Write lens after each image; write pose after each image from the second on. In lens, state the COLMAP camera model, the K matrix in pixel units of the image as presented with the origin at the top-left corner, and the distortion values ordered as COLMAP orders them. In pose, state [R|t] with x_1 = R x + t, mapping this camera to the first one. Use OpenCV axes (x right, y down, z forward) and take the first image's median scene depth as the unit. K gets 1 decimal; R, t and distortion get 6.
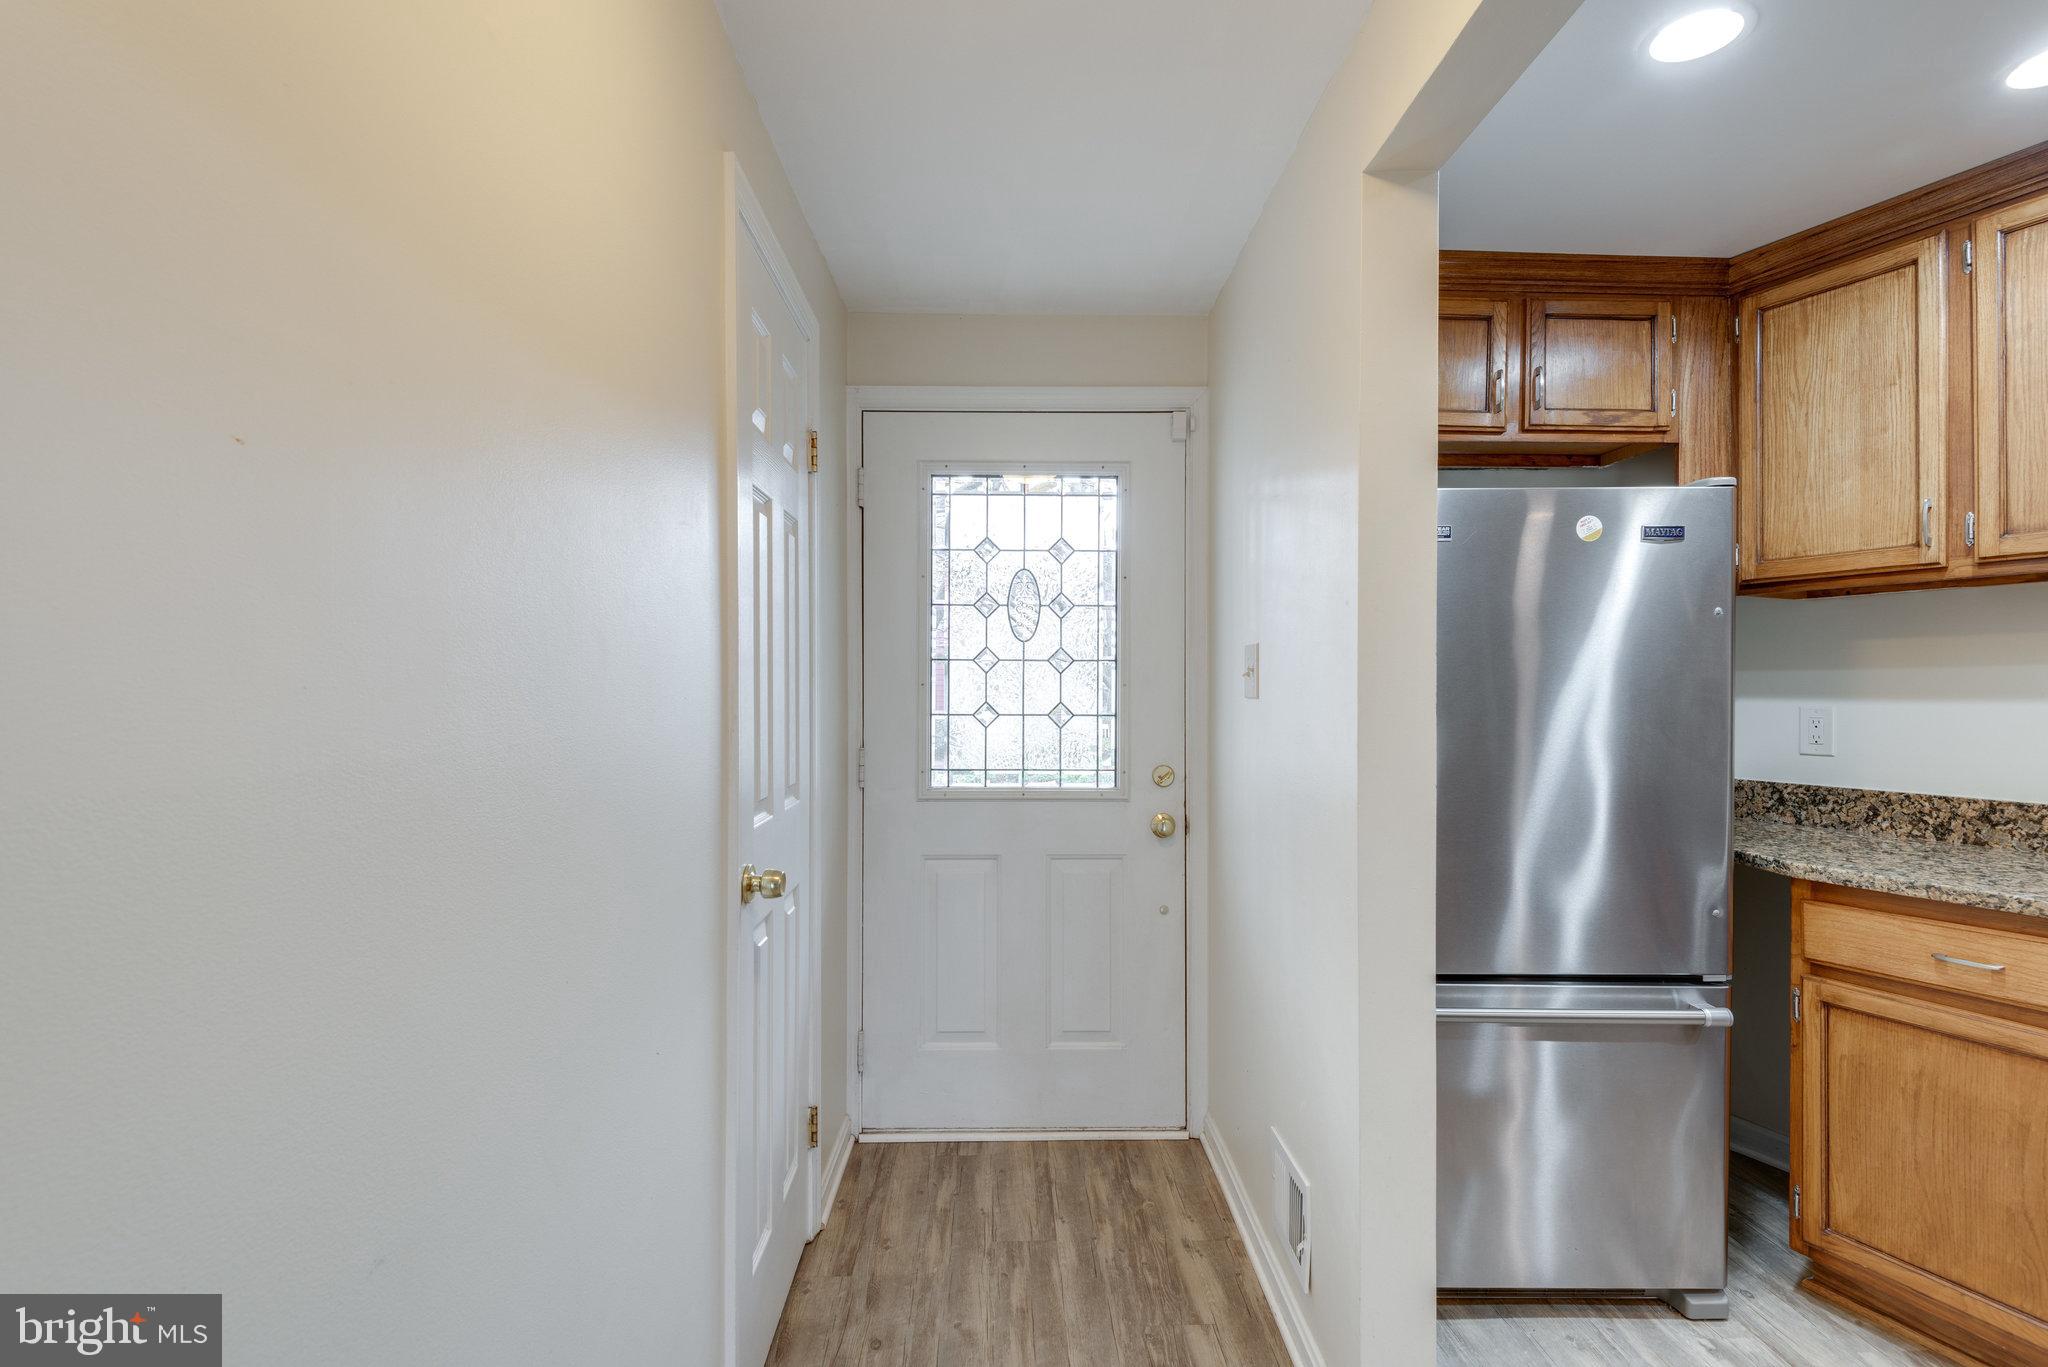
lens RADIAL K [[997.1, 0, 1023.8], [0, 997.1, 687.1], [0, 0, 1]] dist [0.002704, -0.006806]
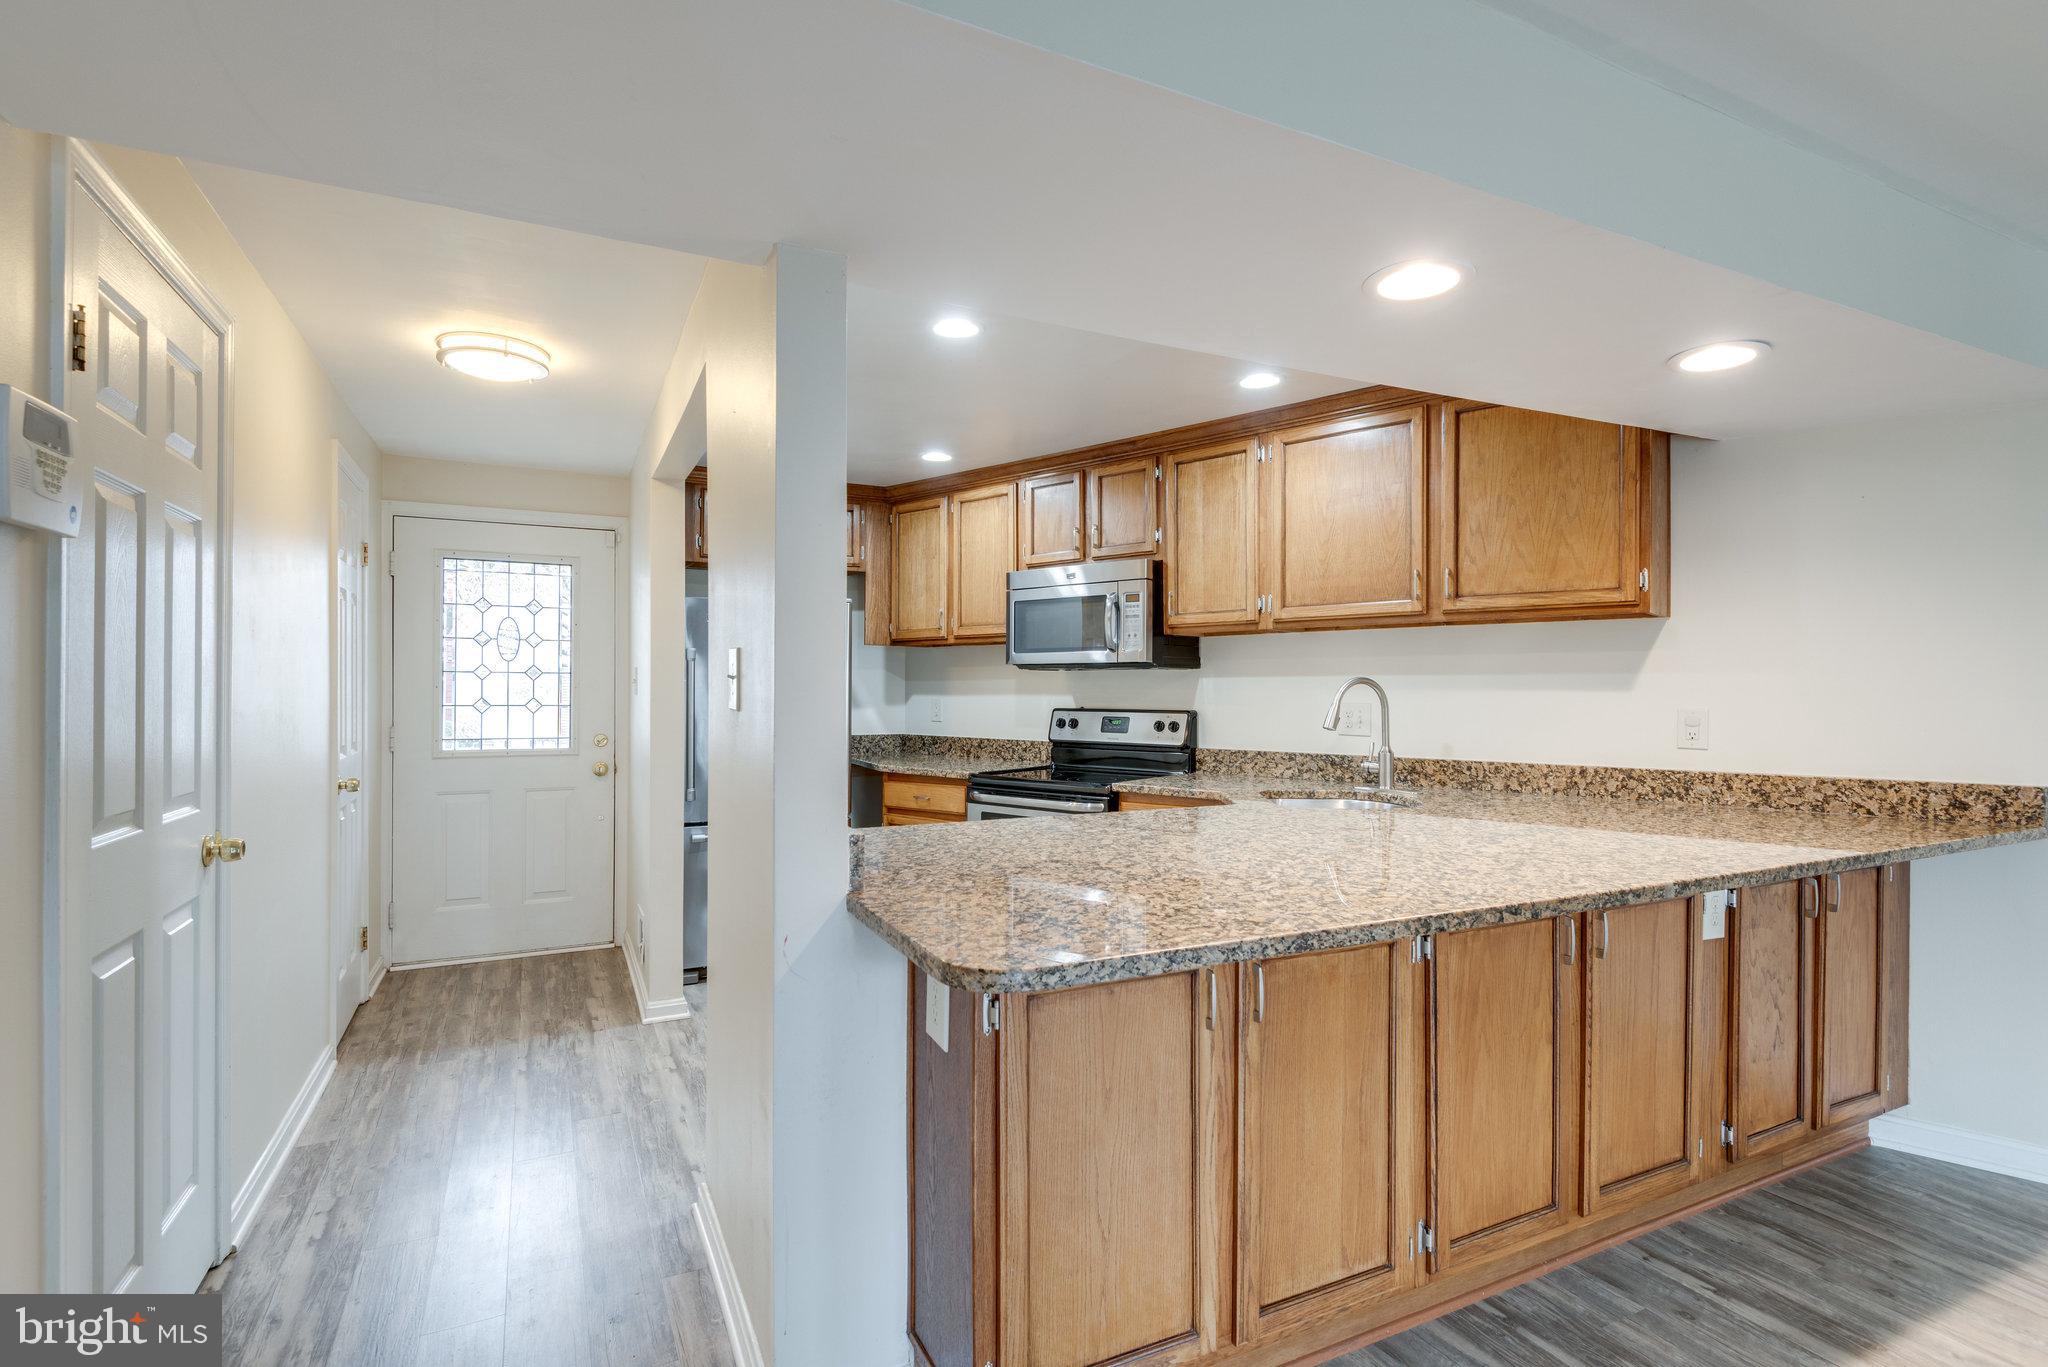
lens RADIAL K [[989.3, 0, 1032.1], [0, 989.3, 686.9], [0, 0, 1]] dist [0.048435, -0.037197]
pose [[0.903831, 0.002129, 0.427884, 0.099518], [-0.001538, 0.999997, -0.001725, -0.001930], [-0.427886, 0.000901, 0.903832, -1.158145]]
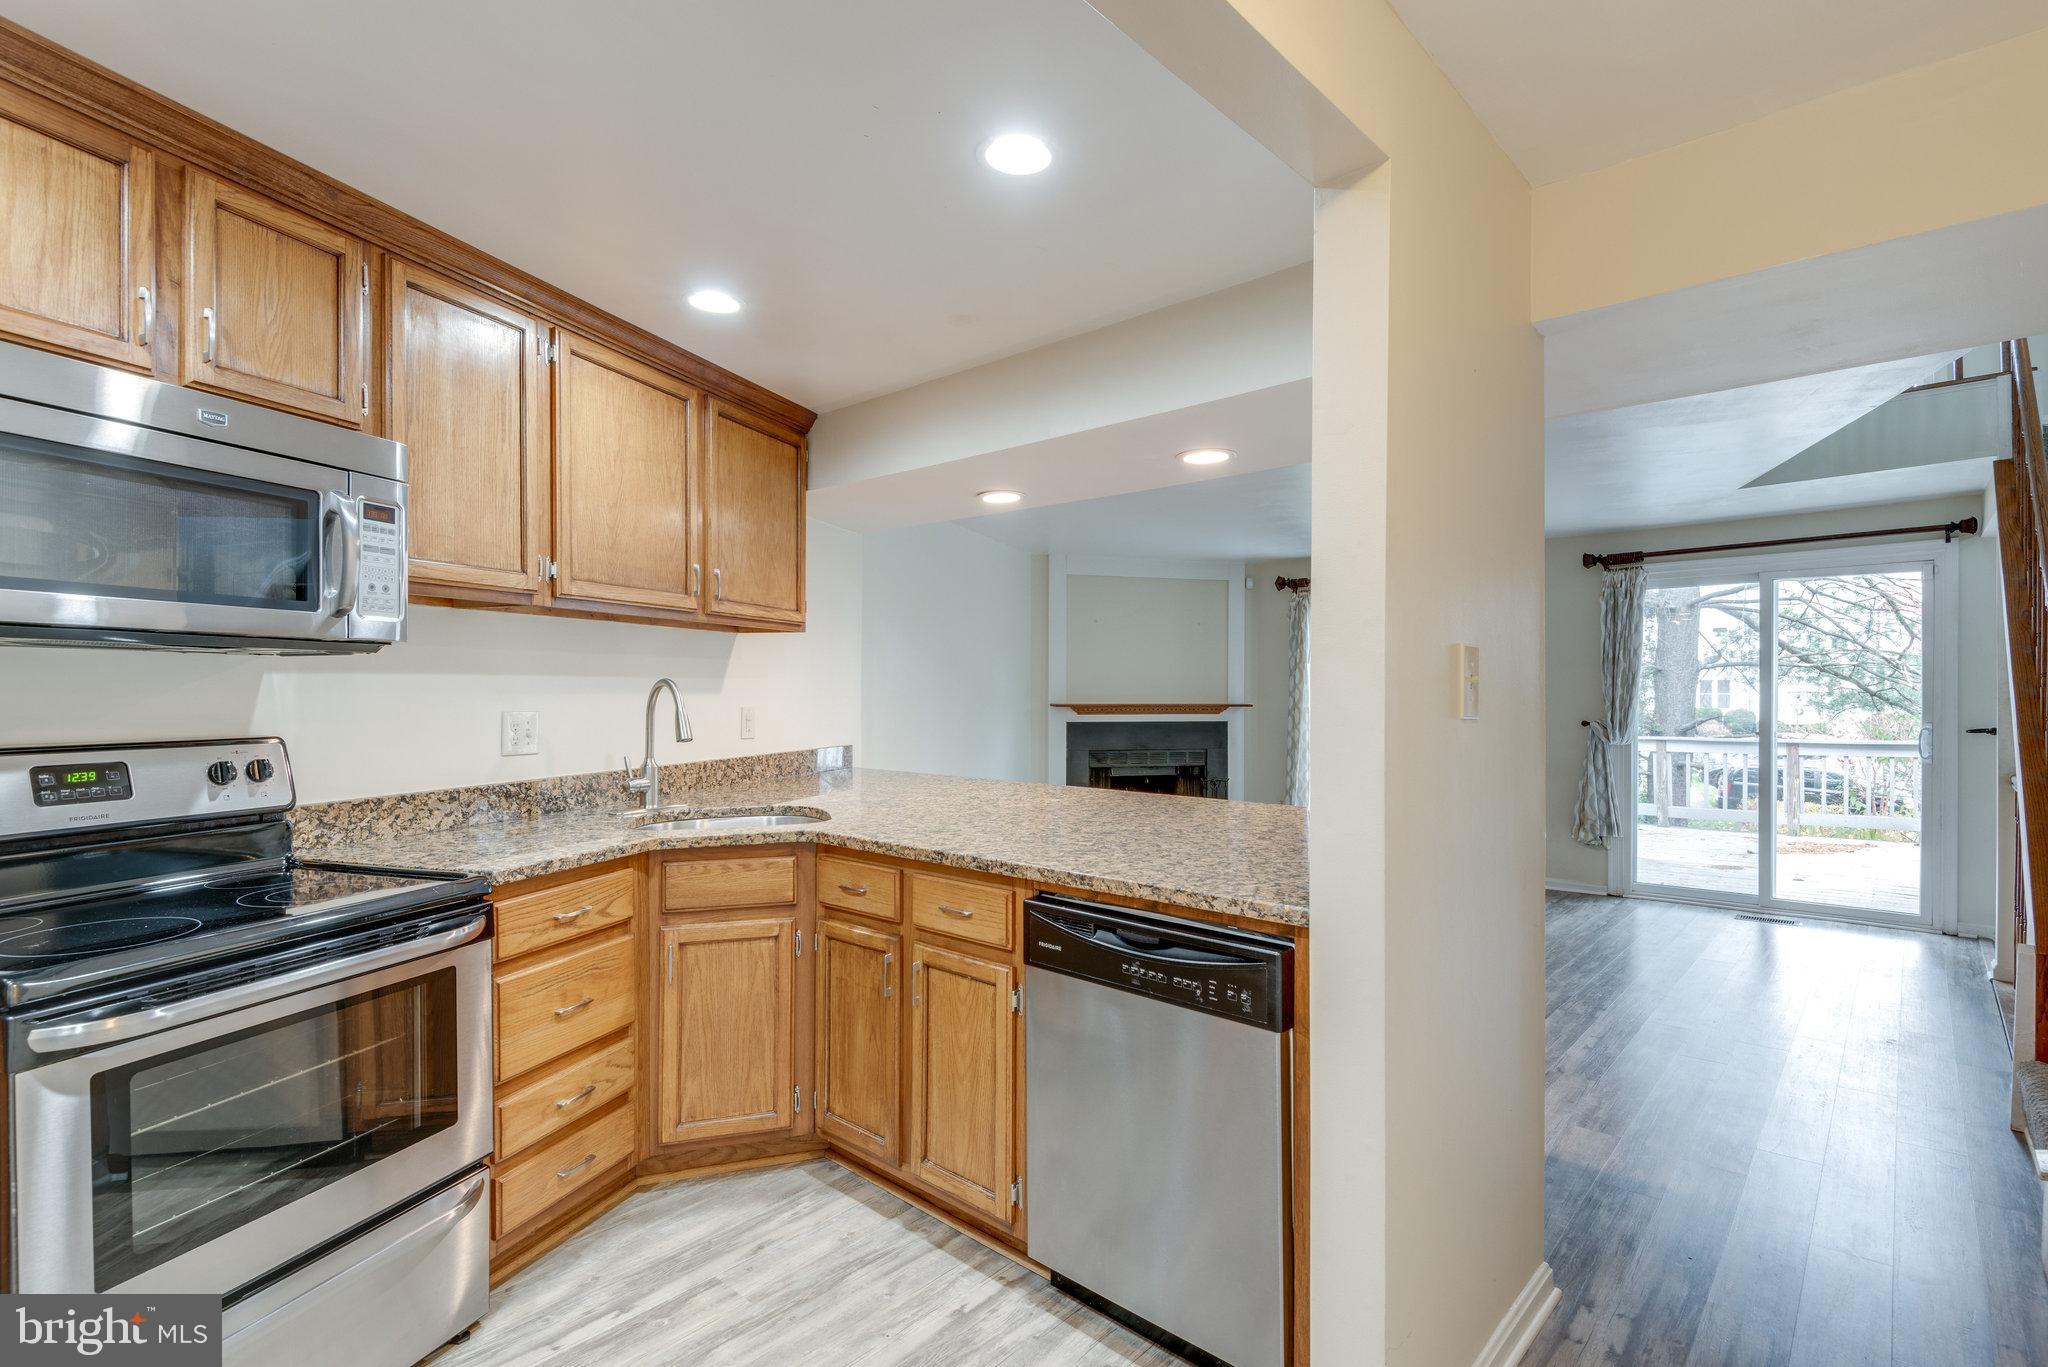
lens RADIAL K [[992.7, 0, 1053.1], [0, 992.7, 690.4], [0, 0, 1]] dist [0.031499, -0.023814]
pose [[-0.749032, 0.001267, 0.662533, -0.039615], [0.002143, 0.999998, 0.000510, -0.004361], [-0.662530, 0.001802, -0.749033, 0.718741]]
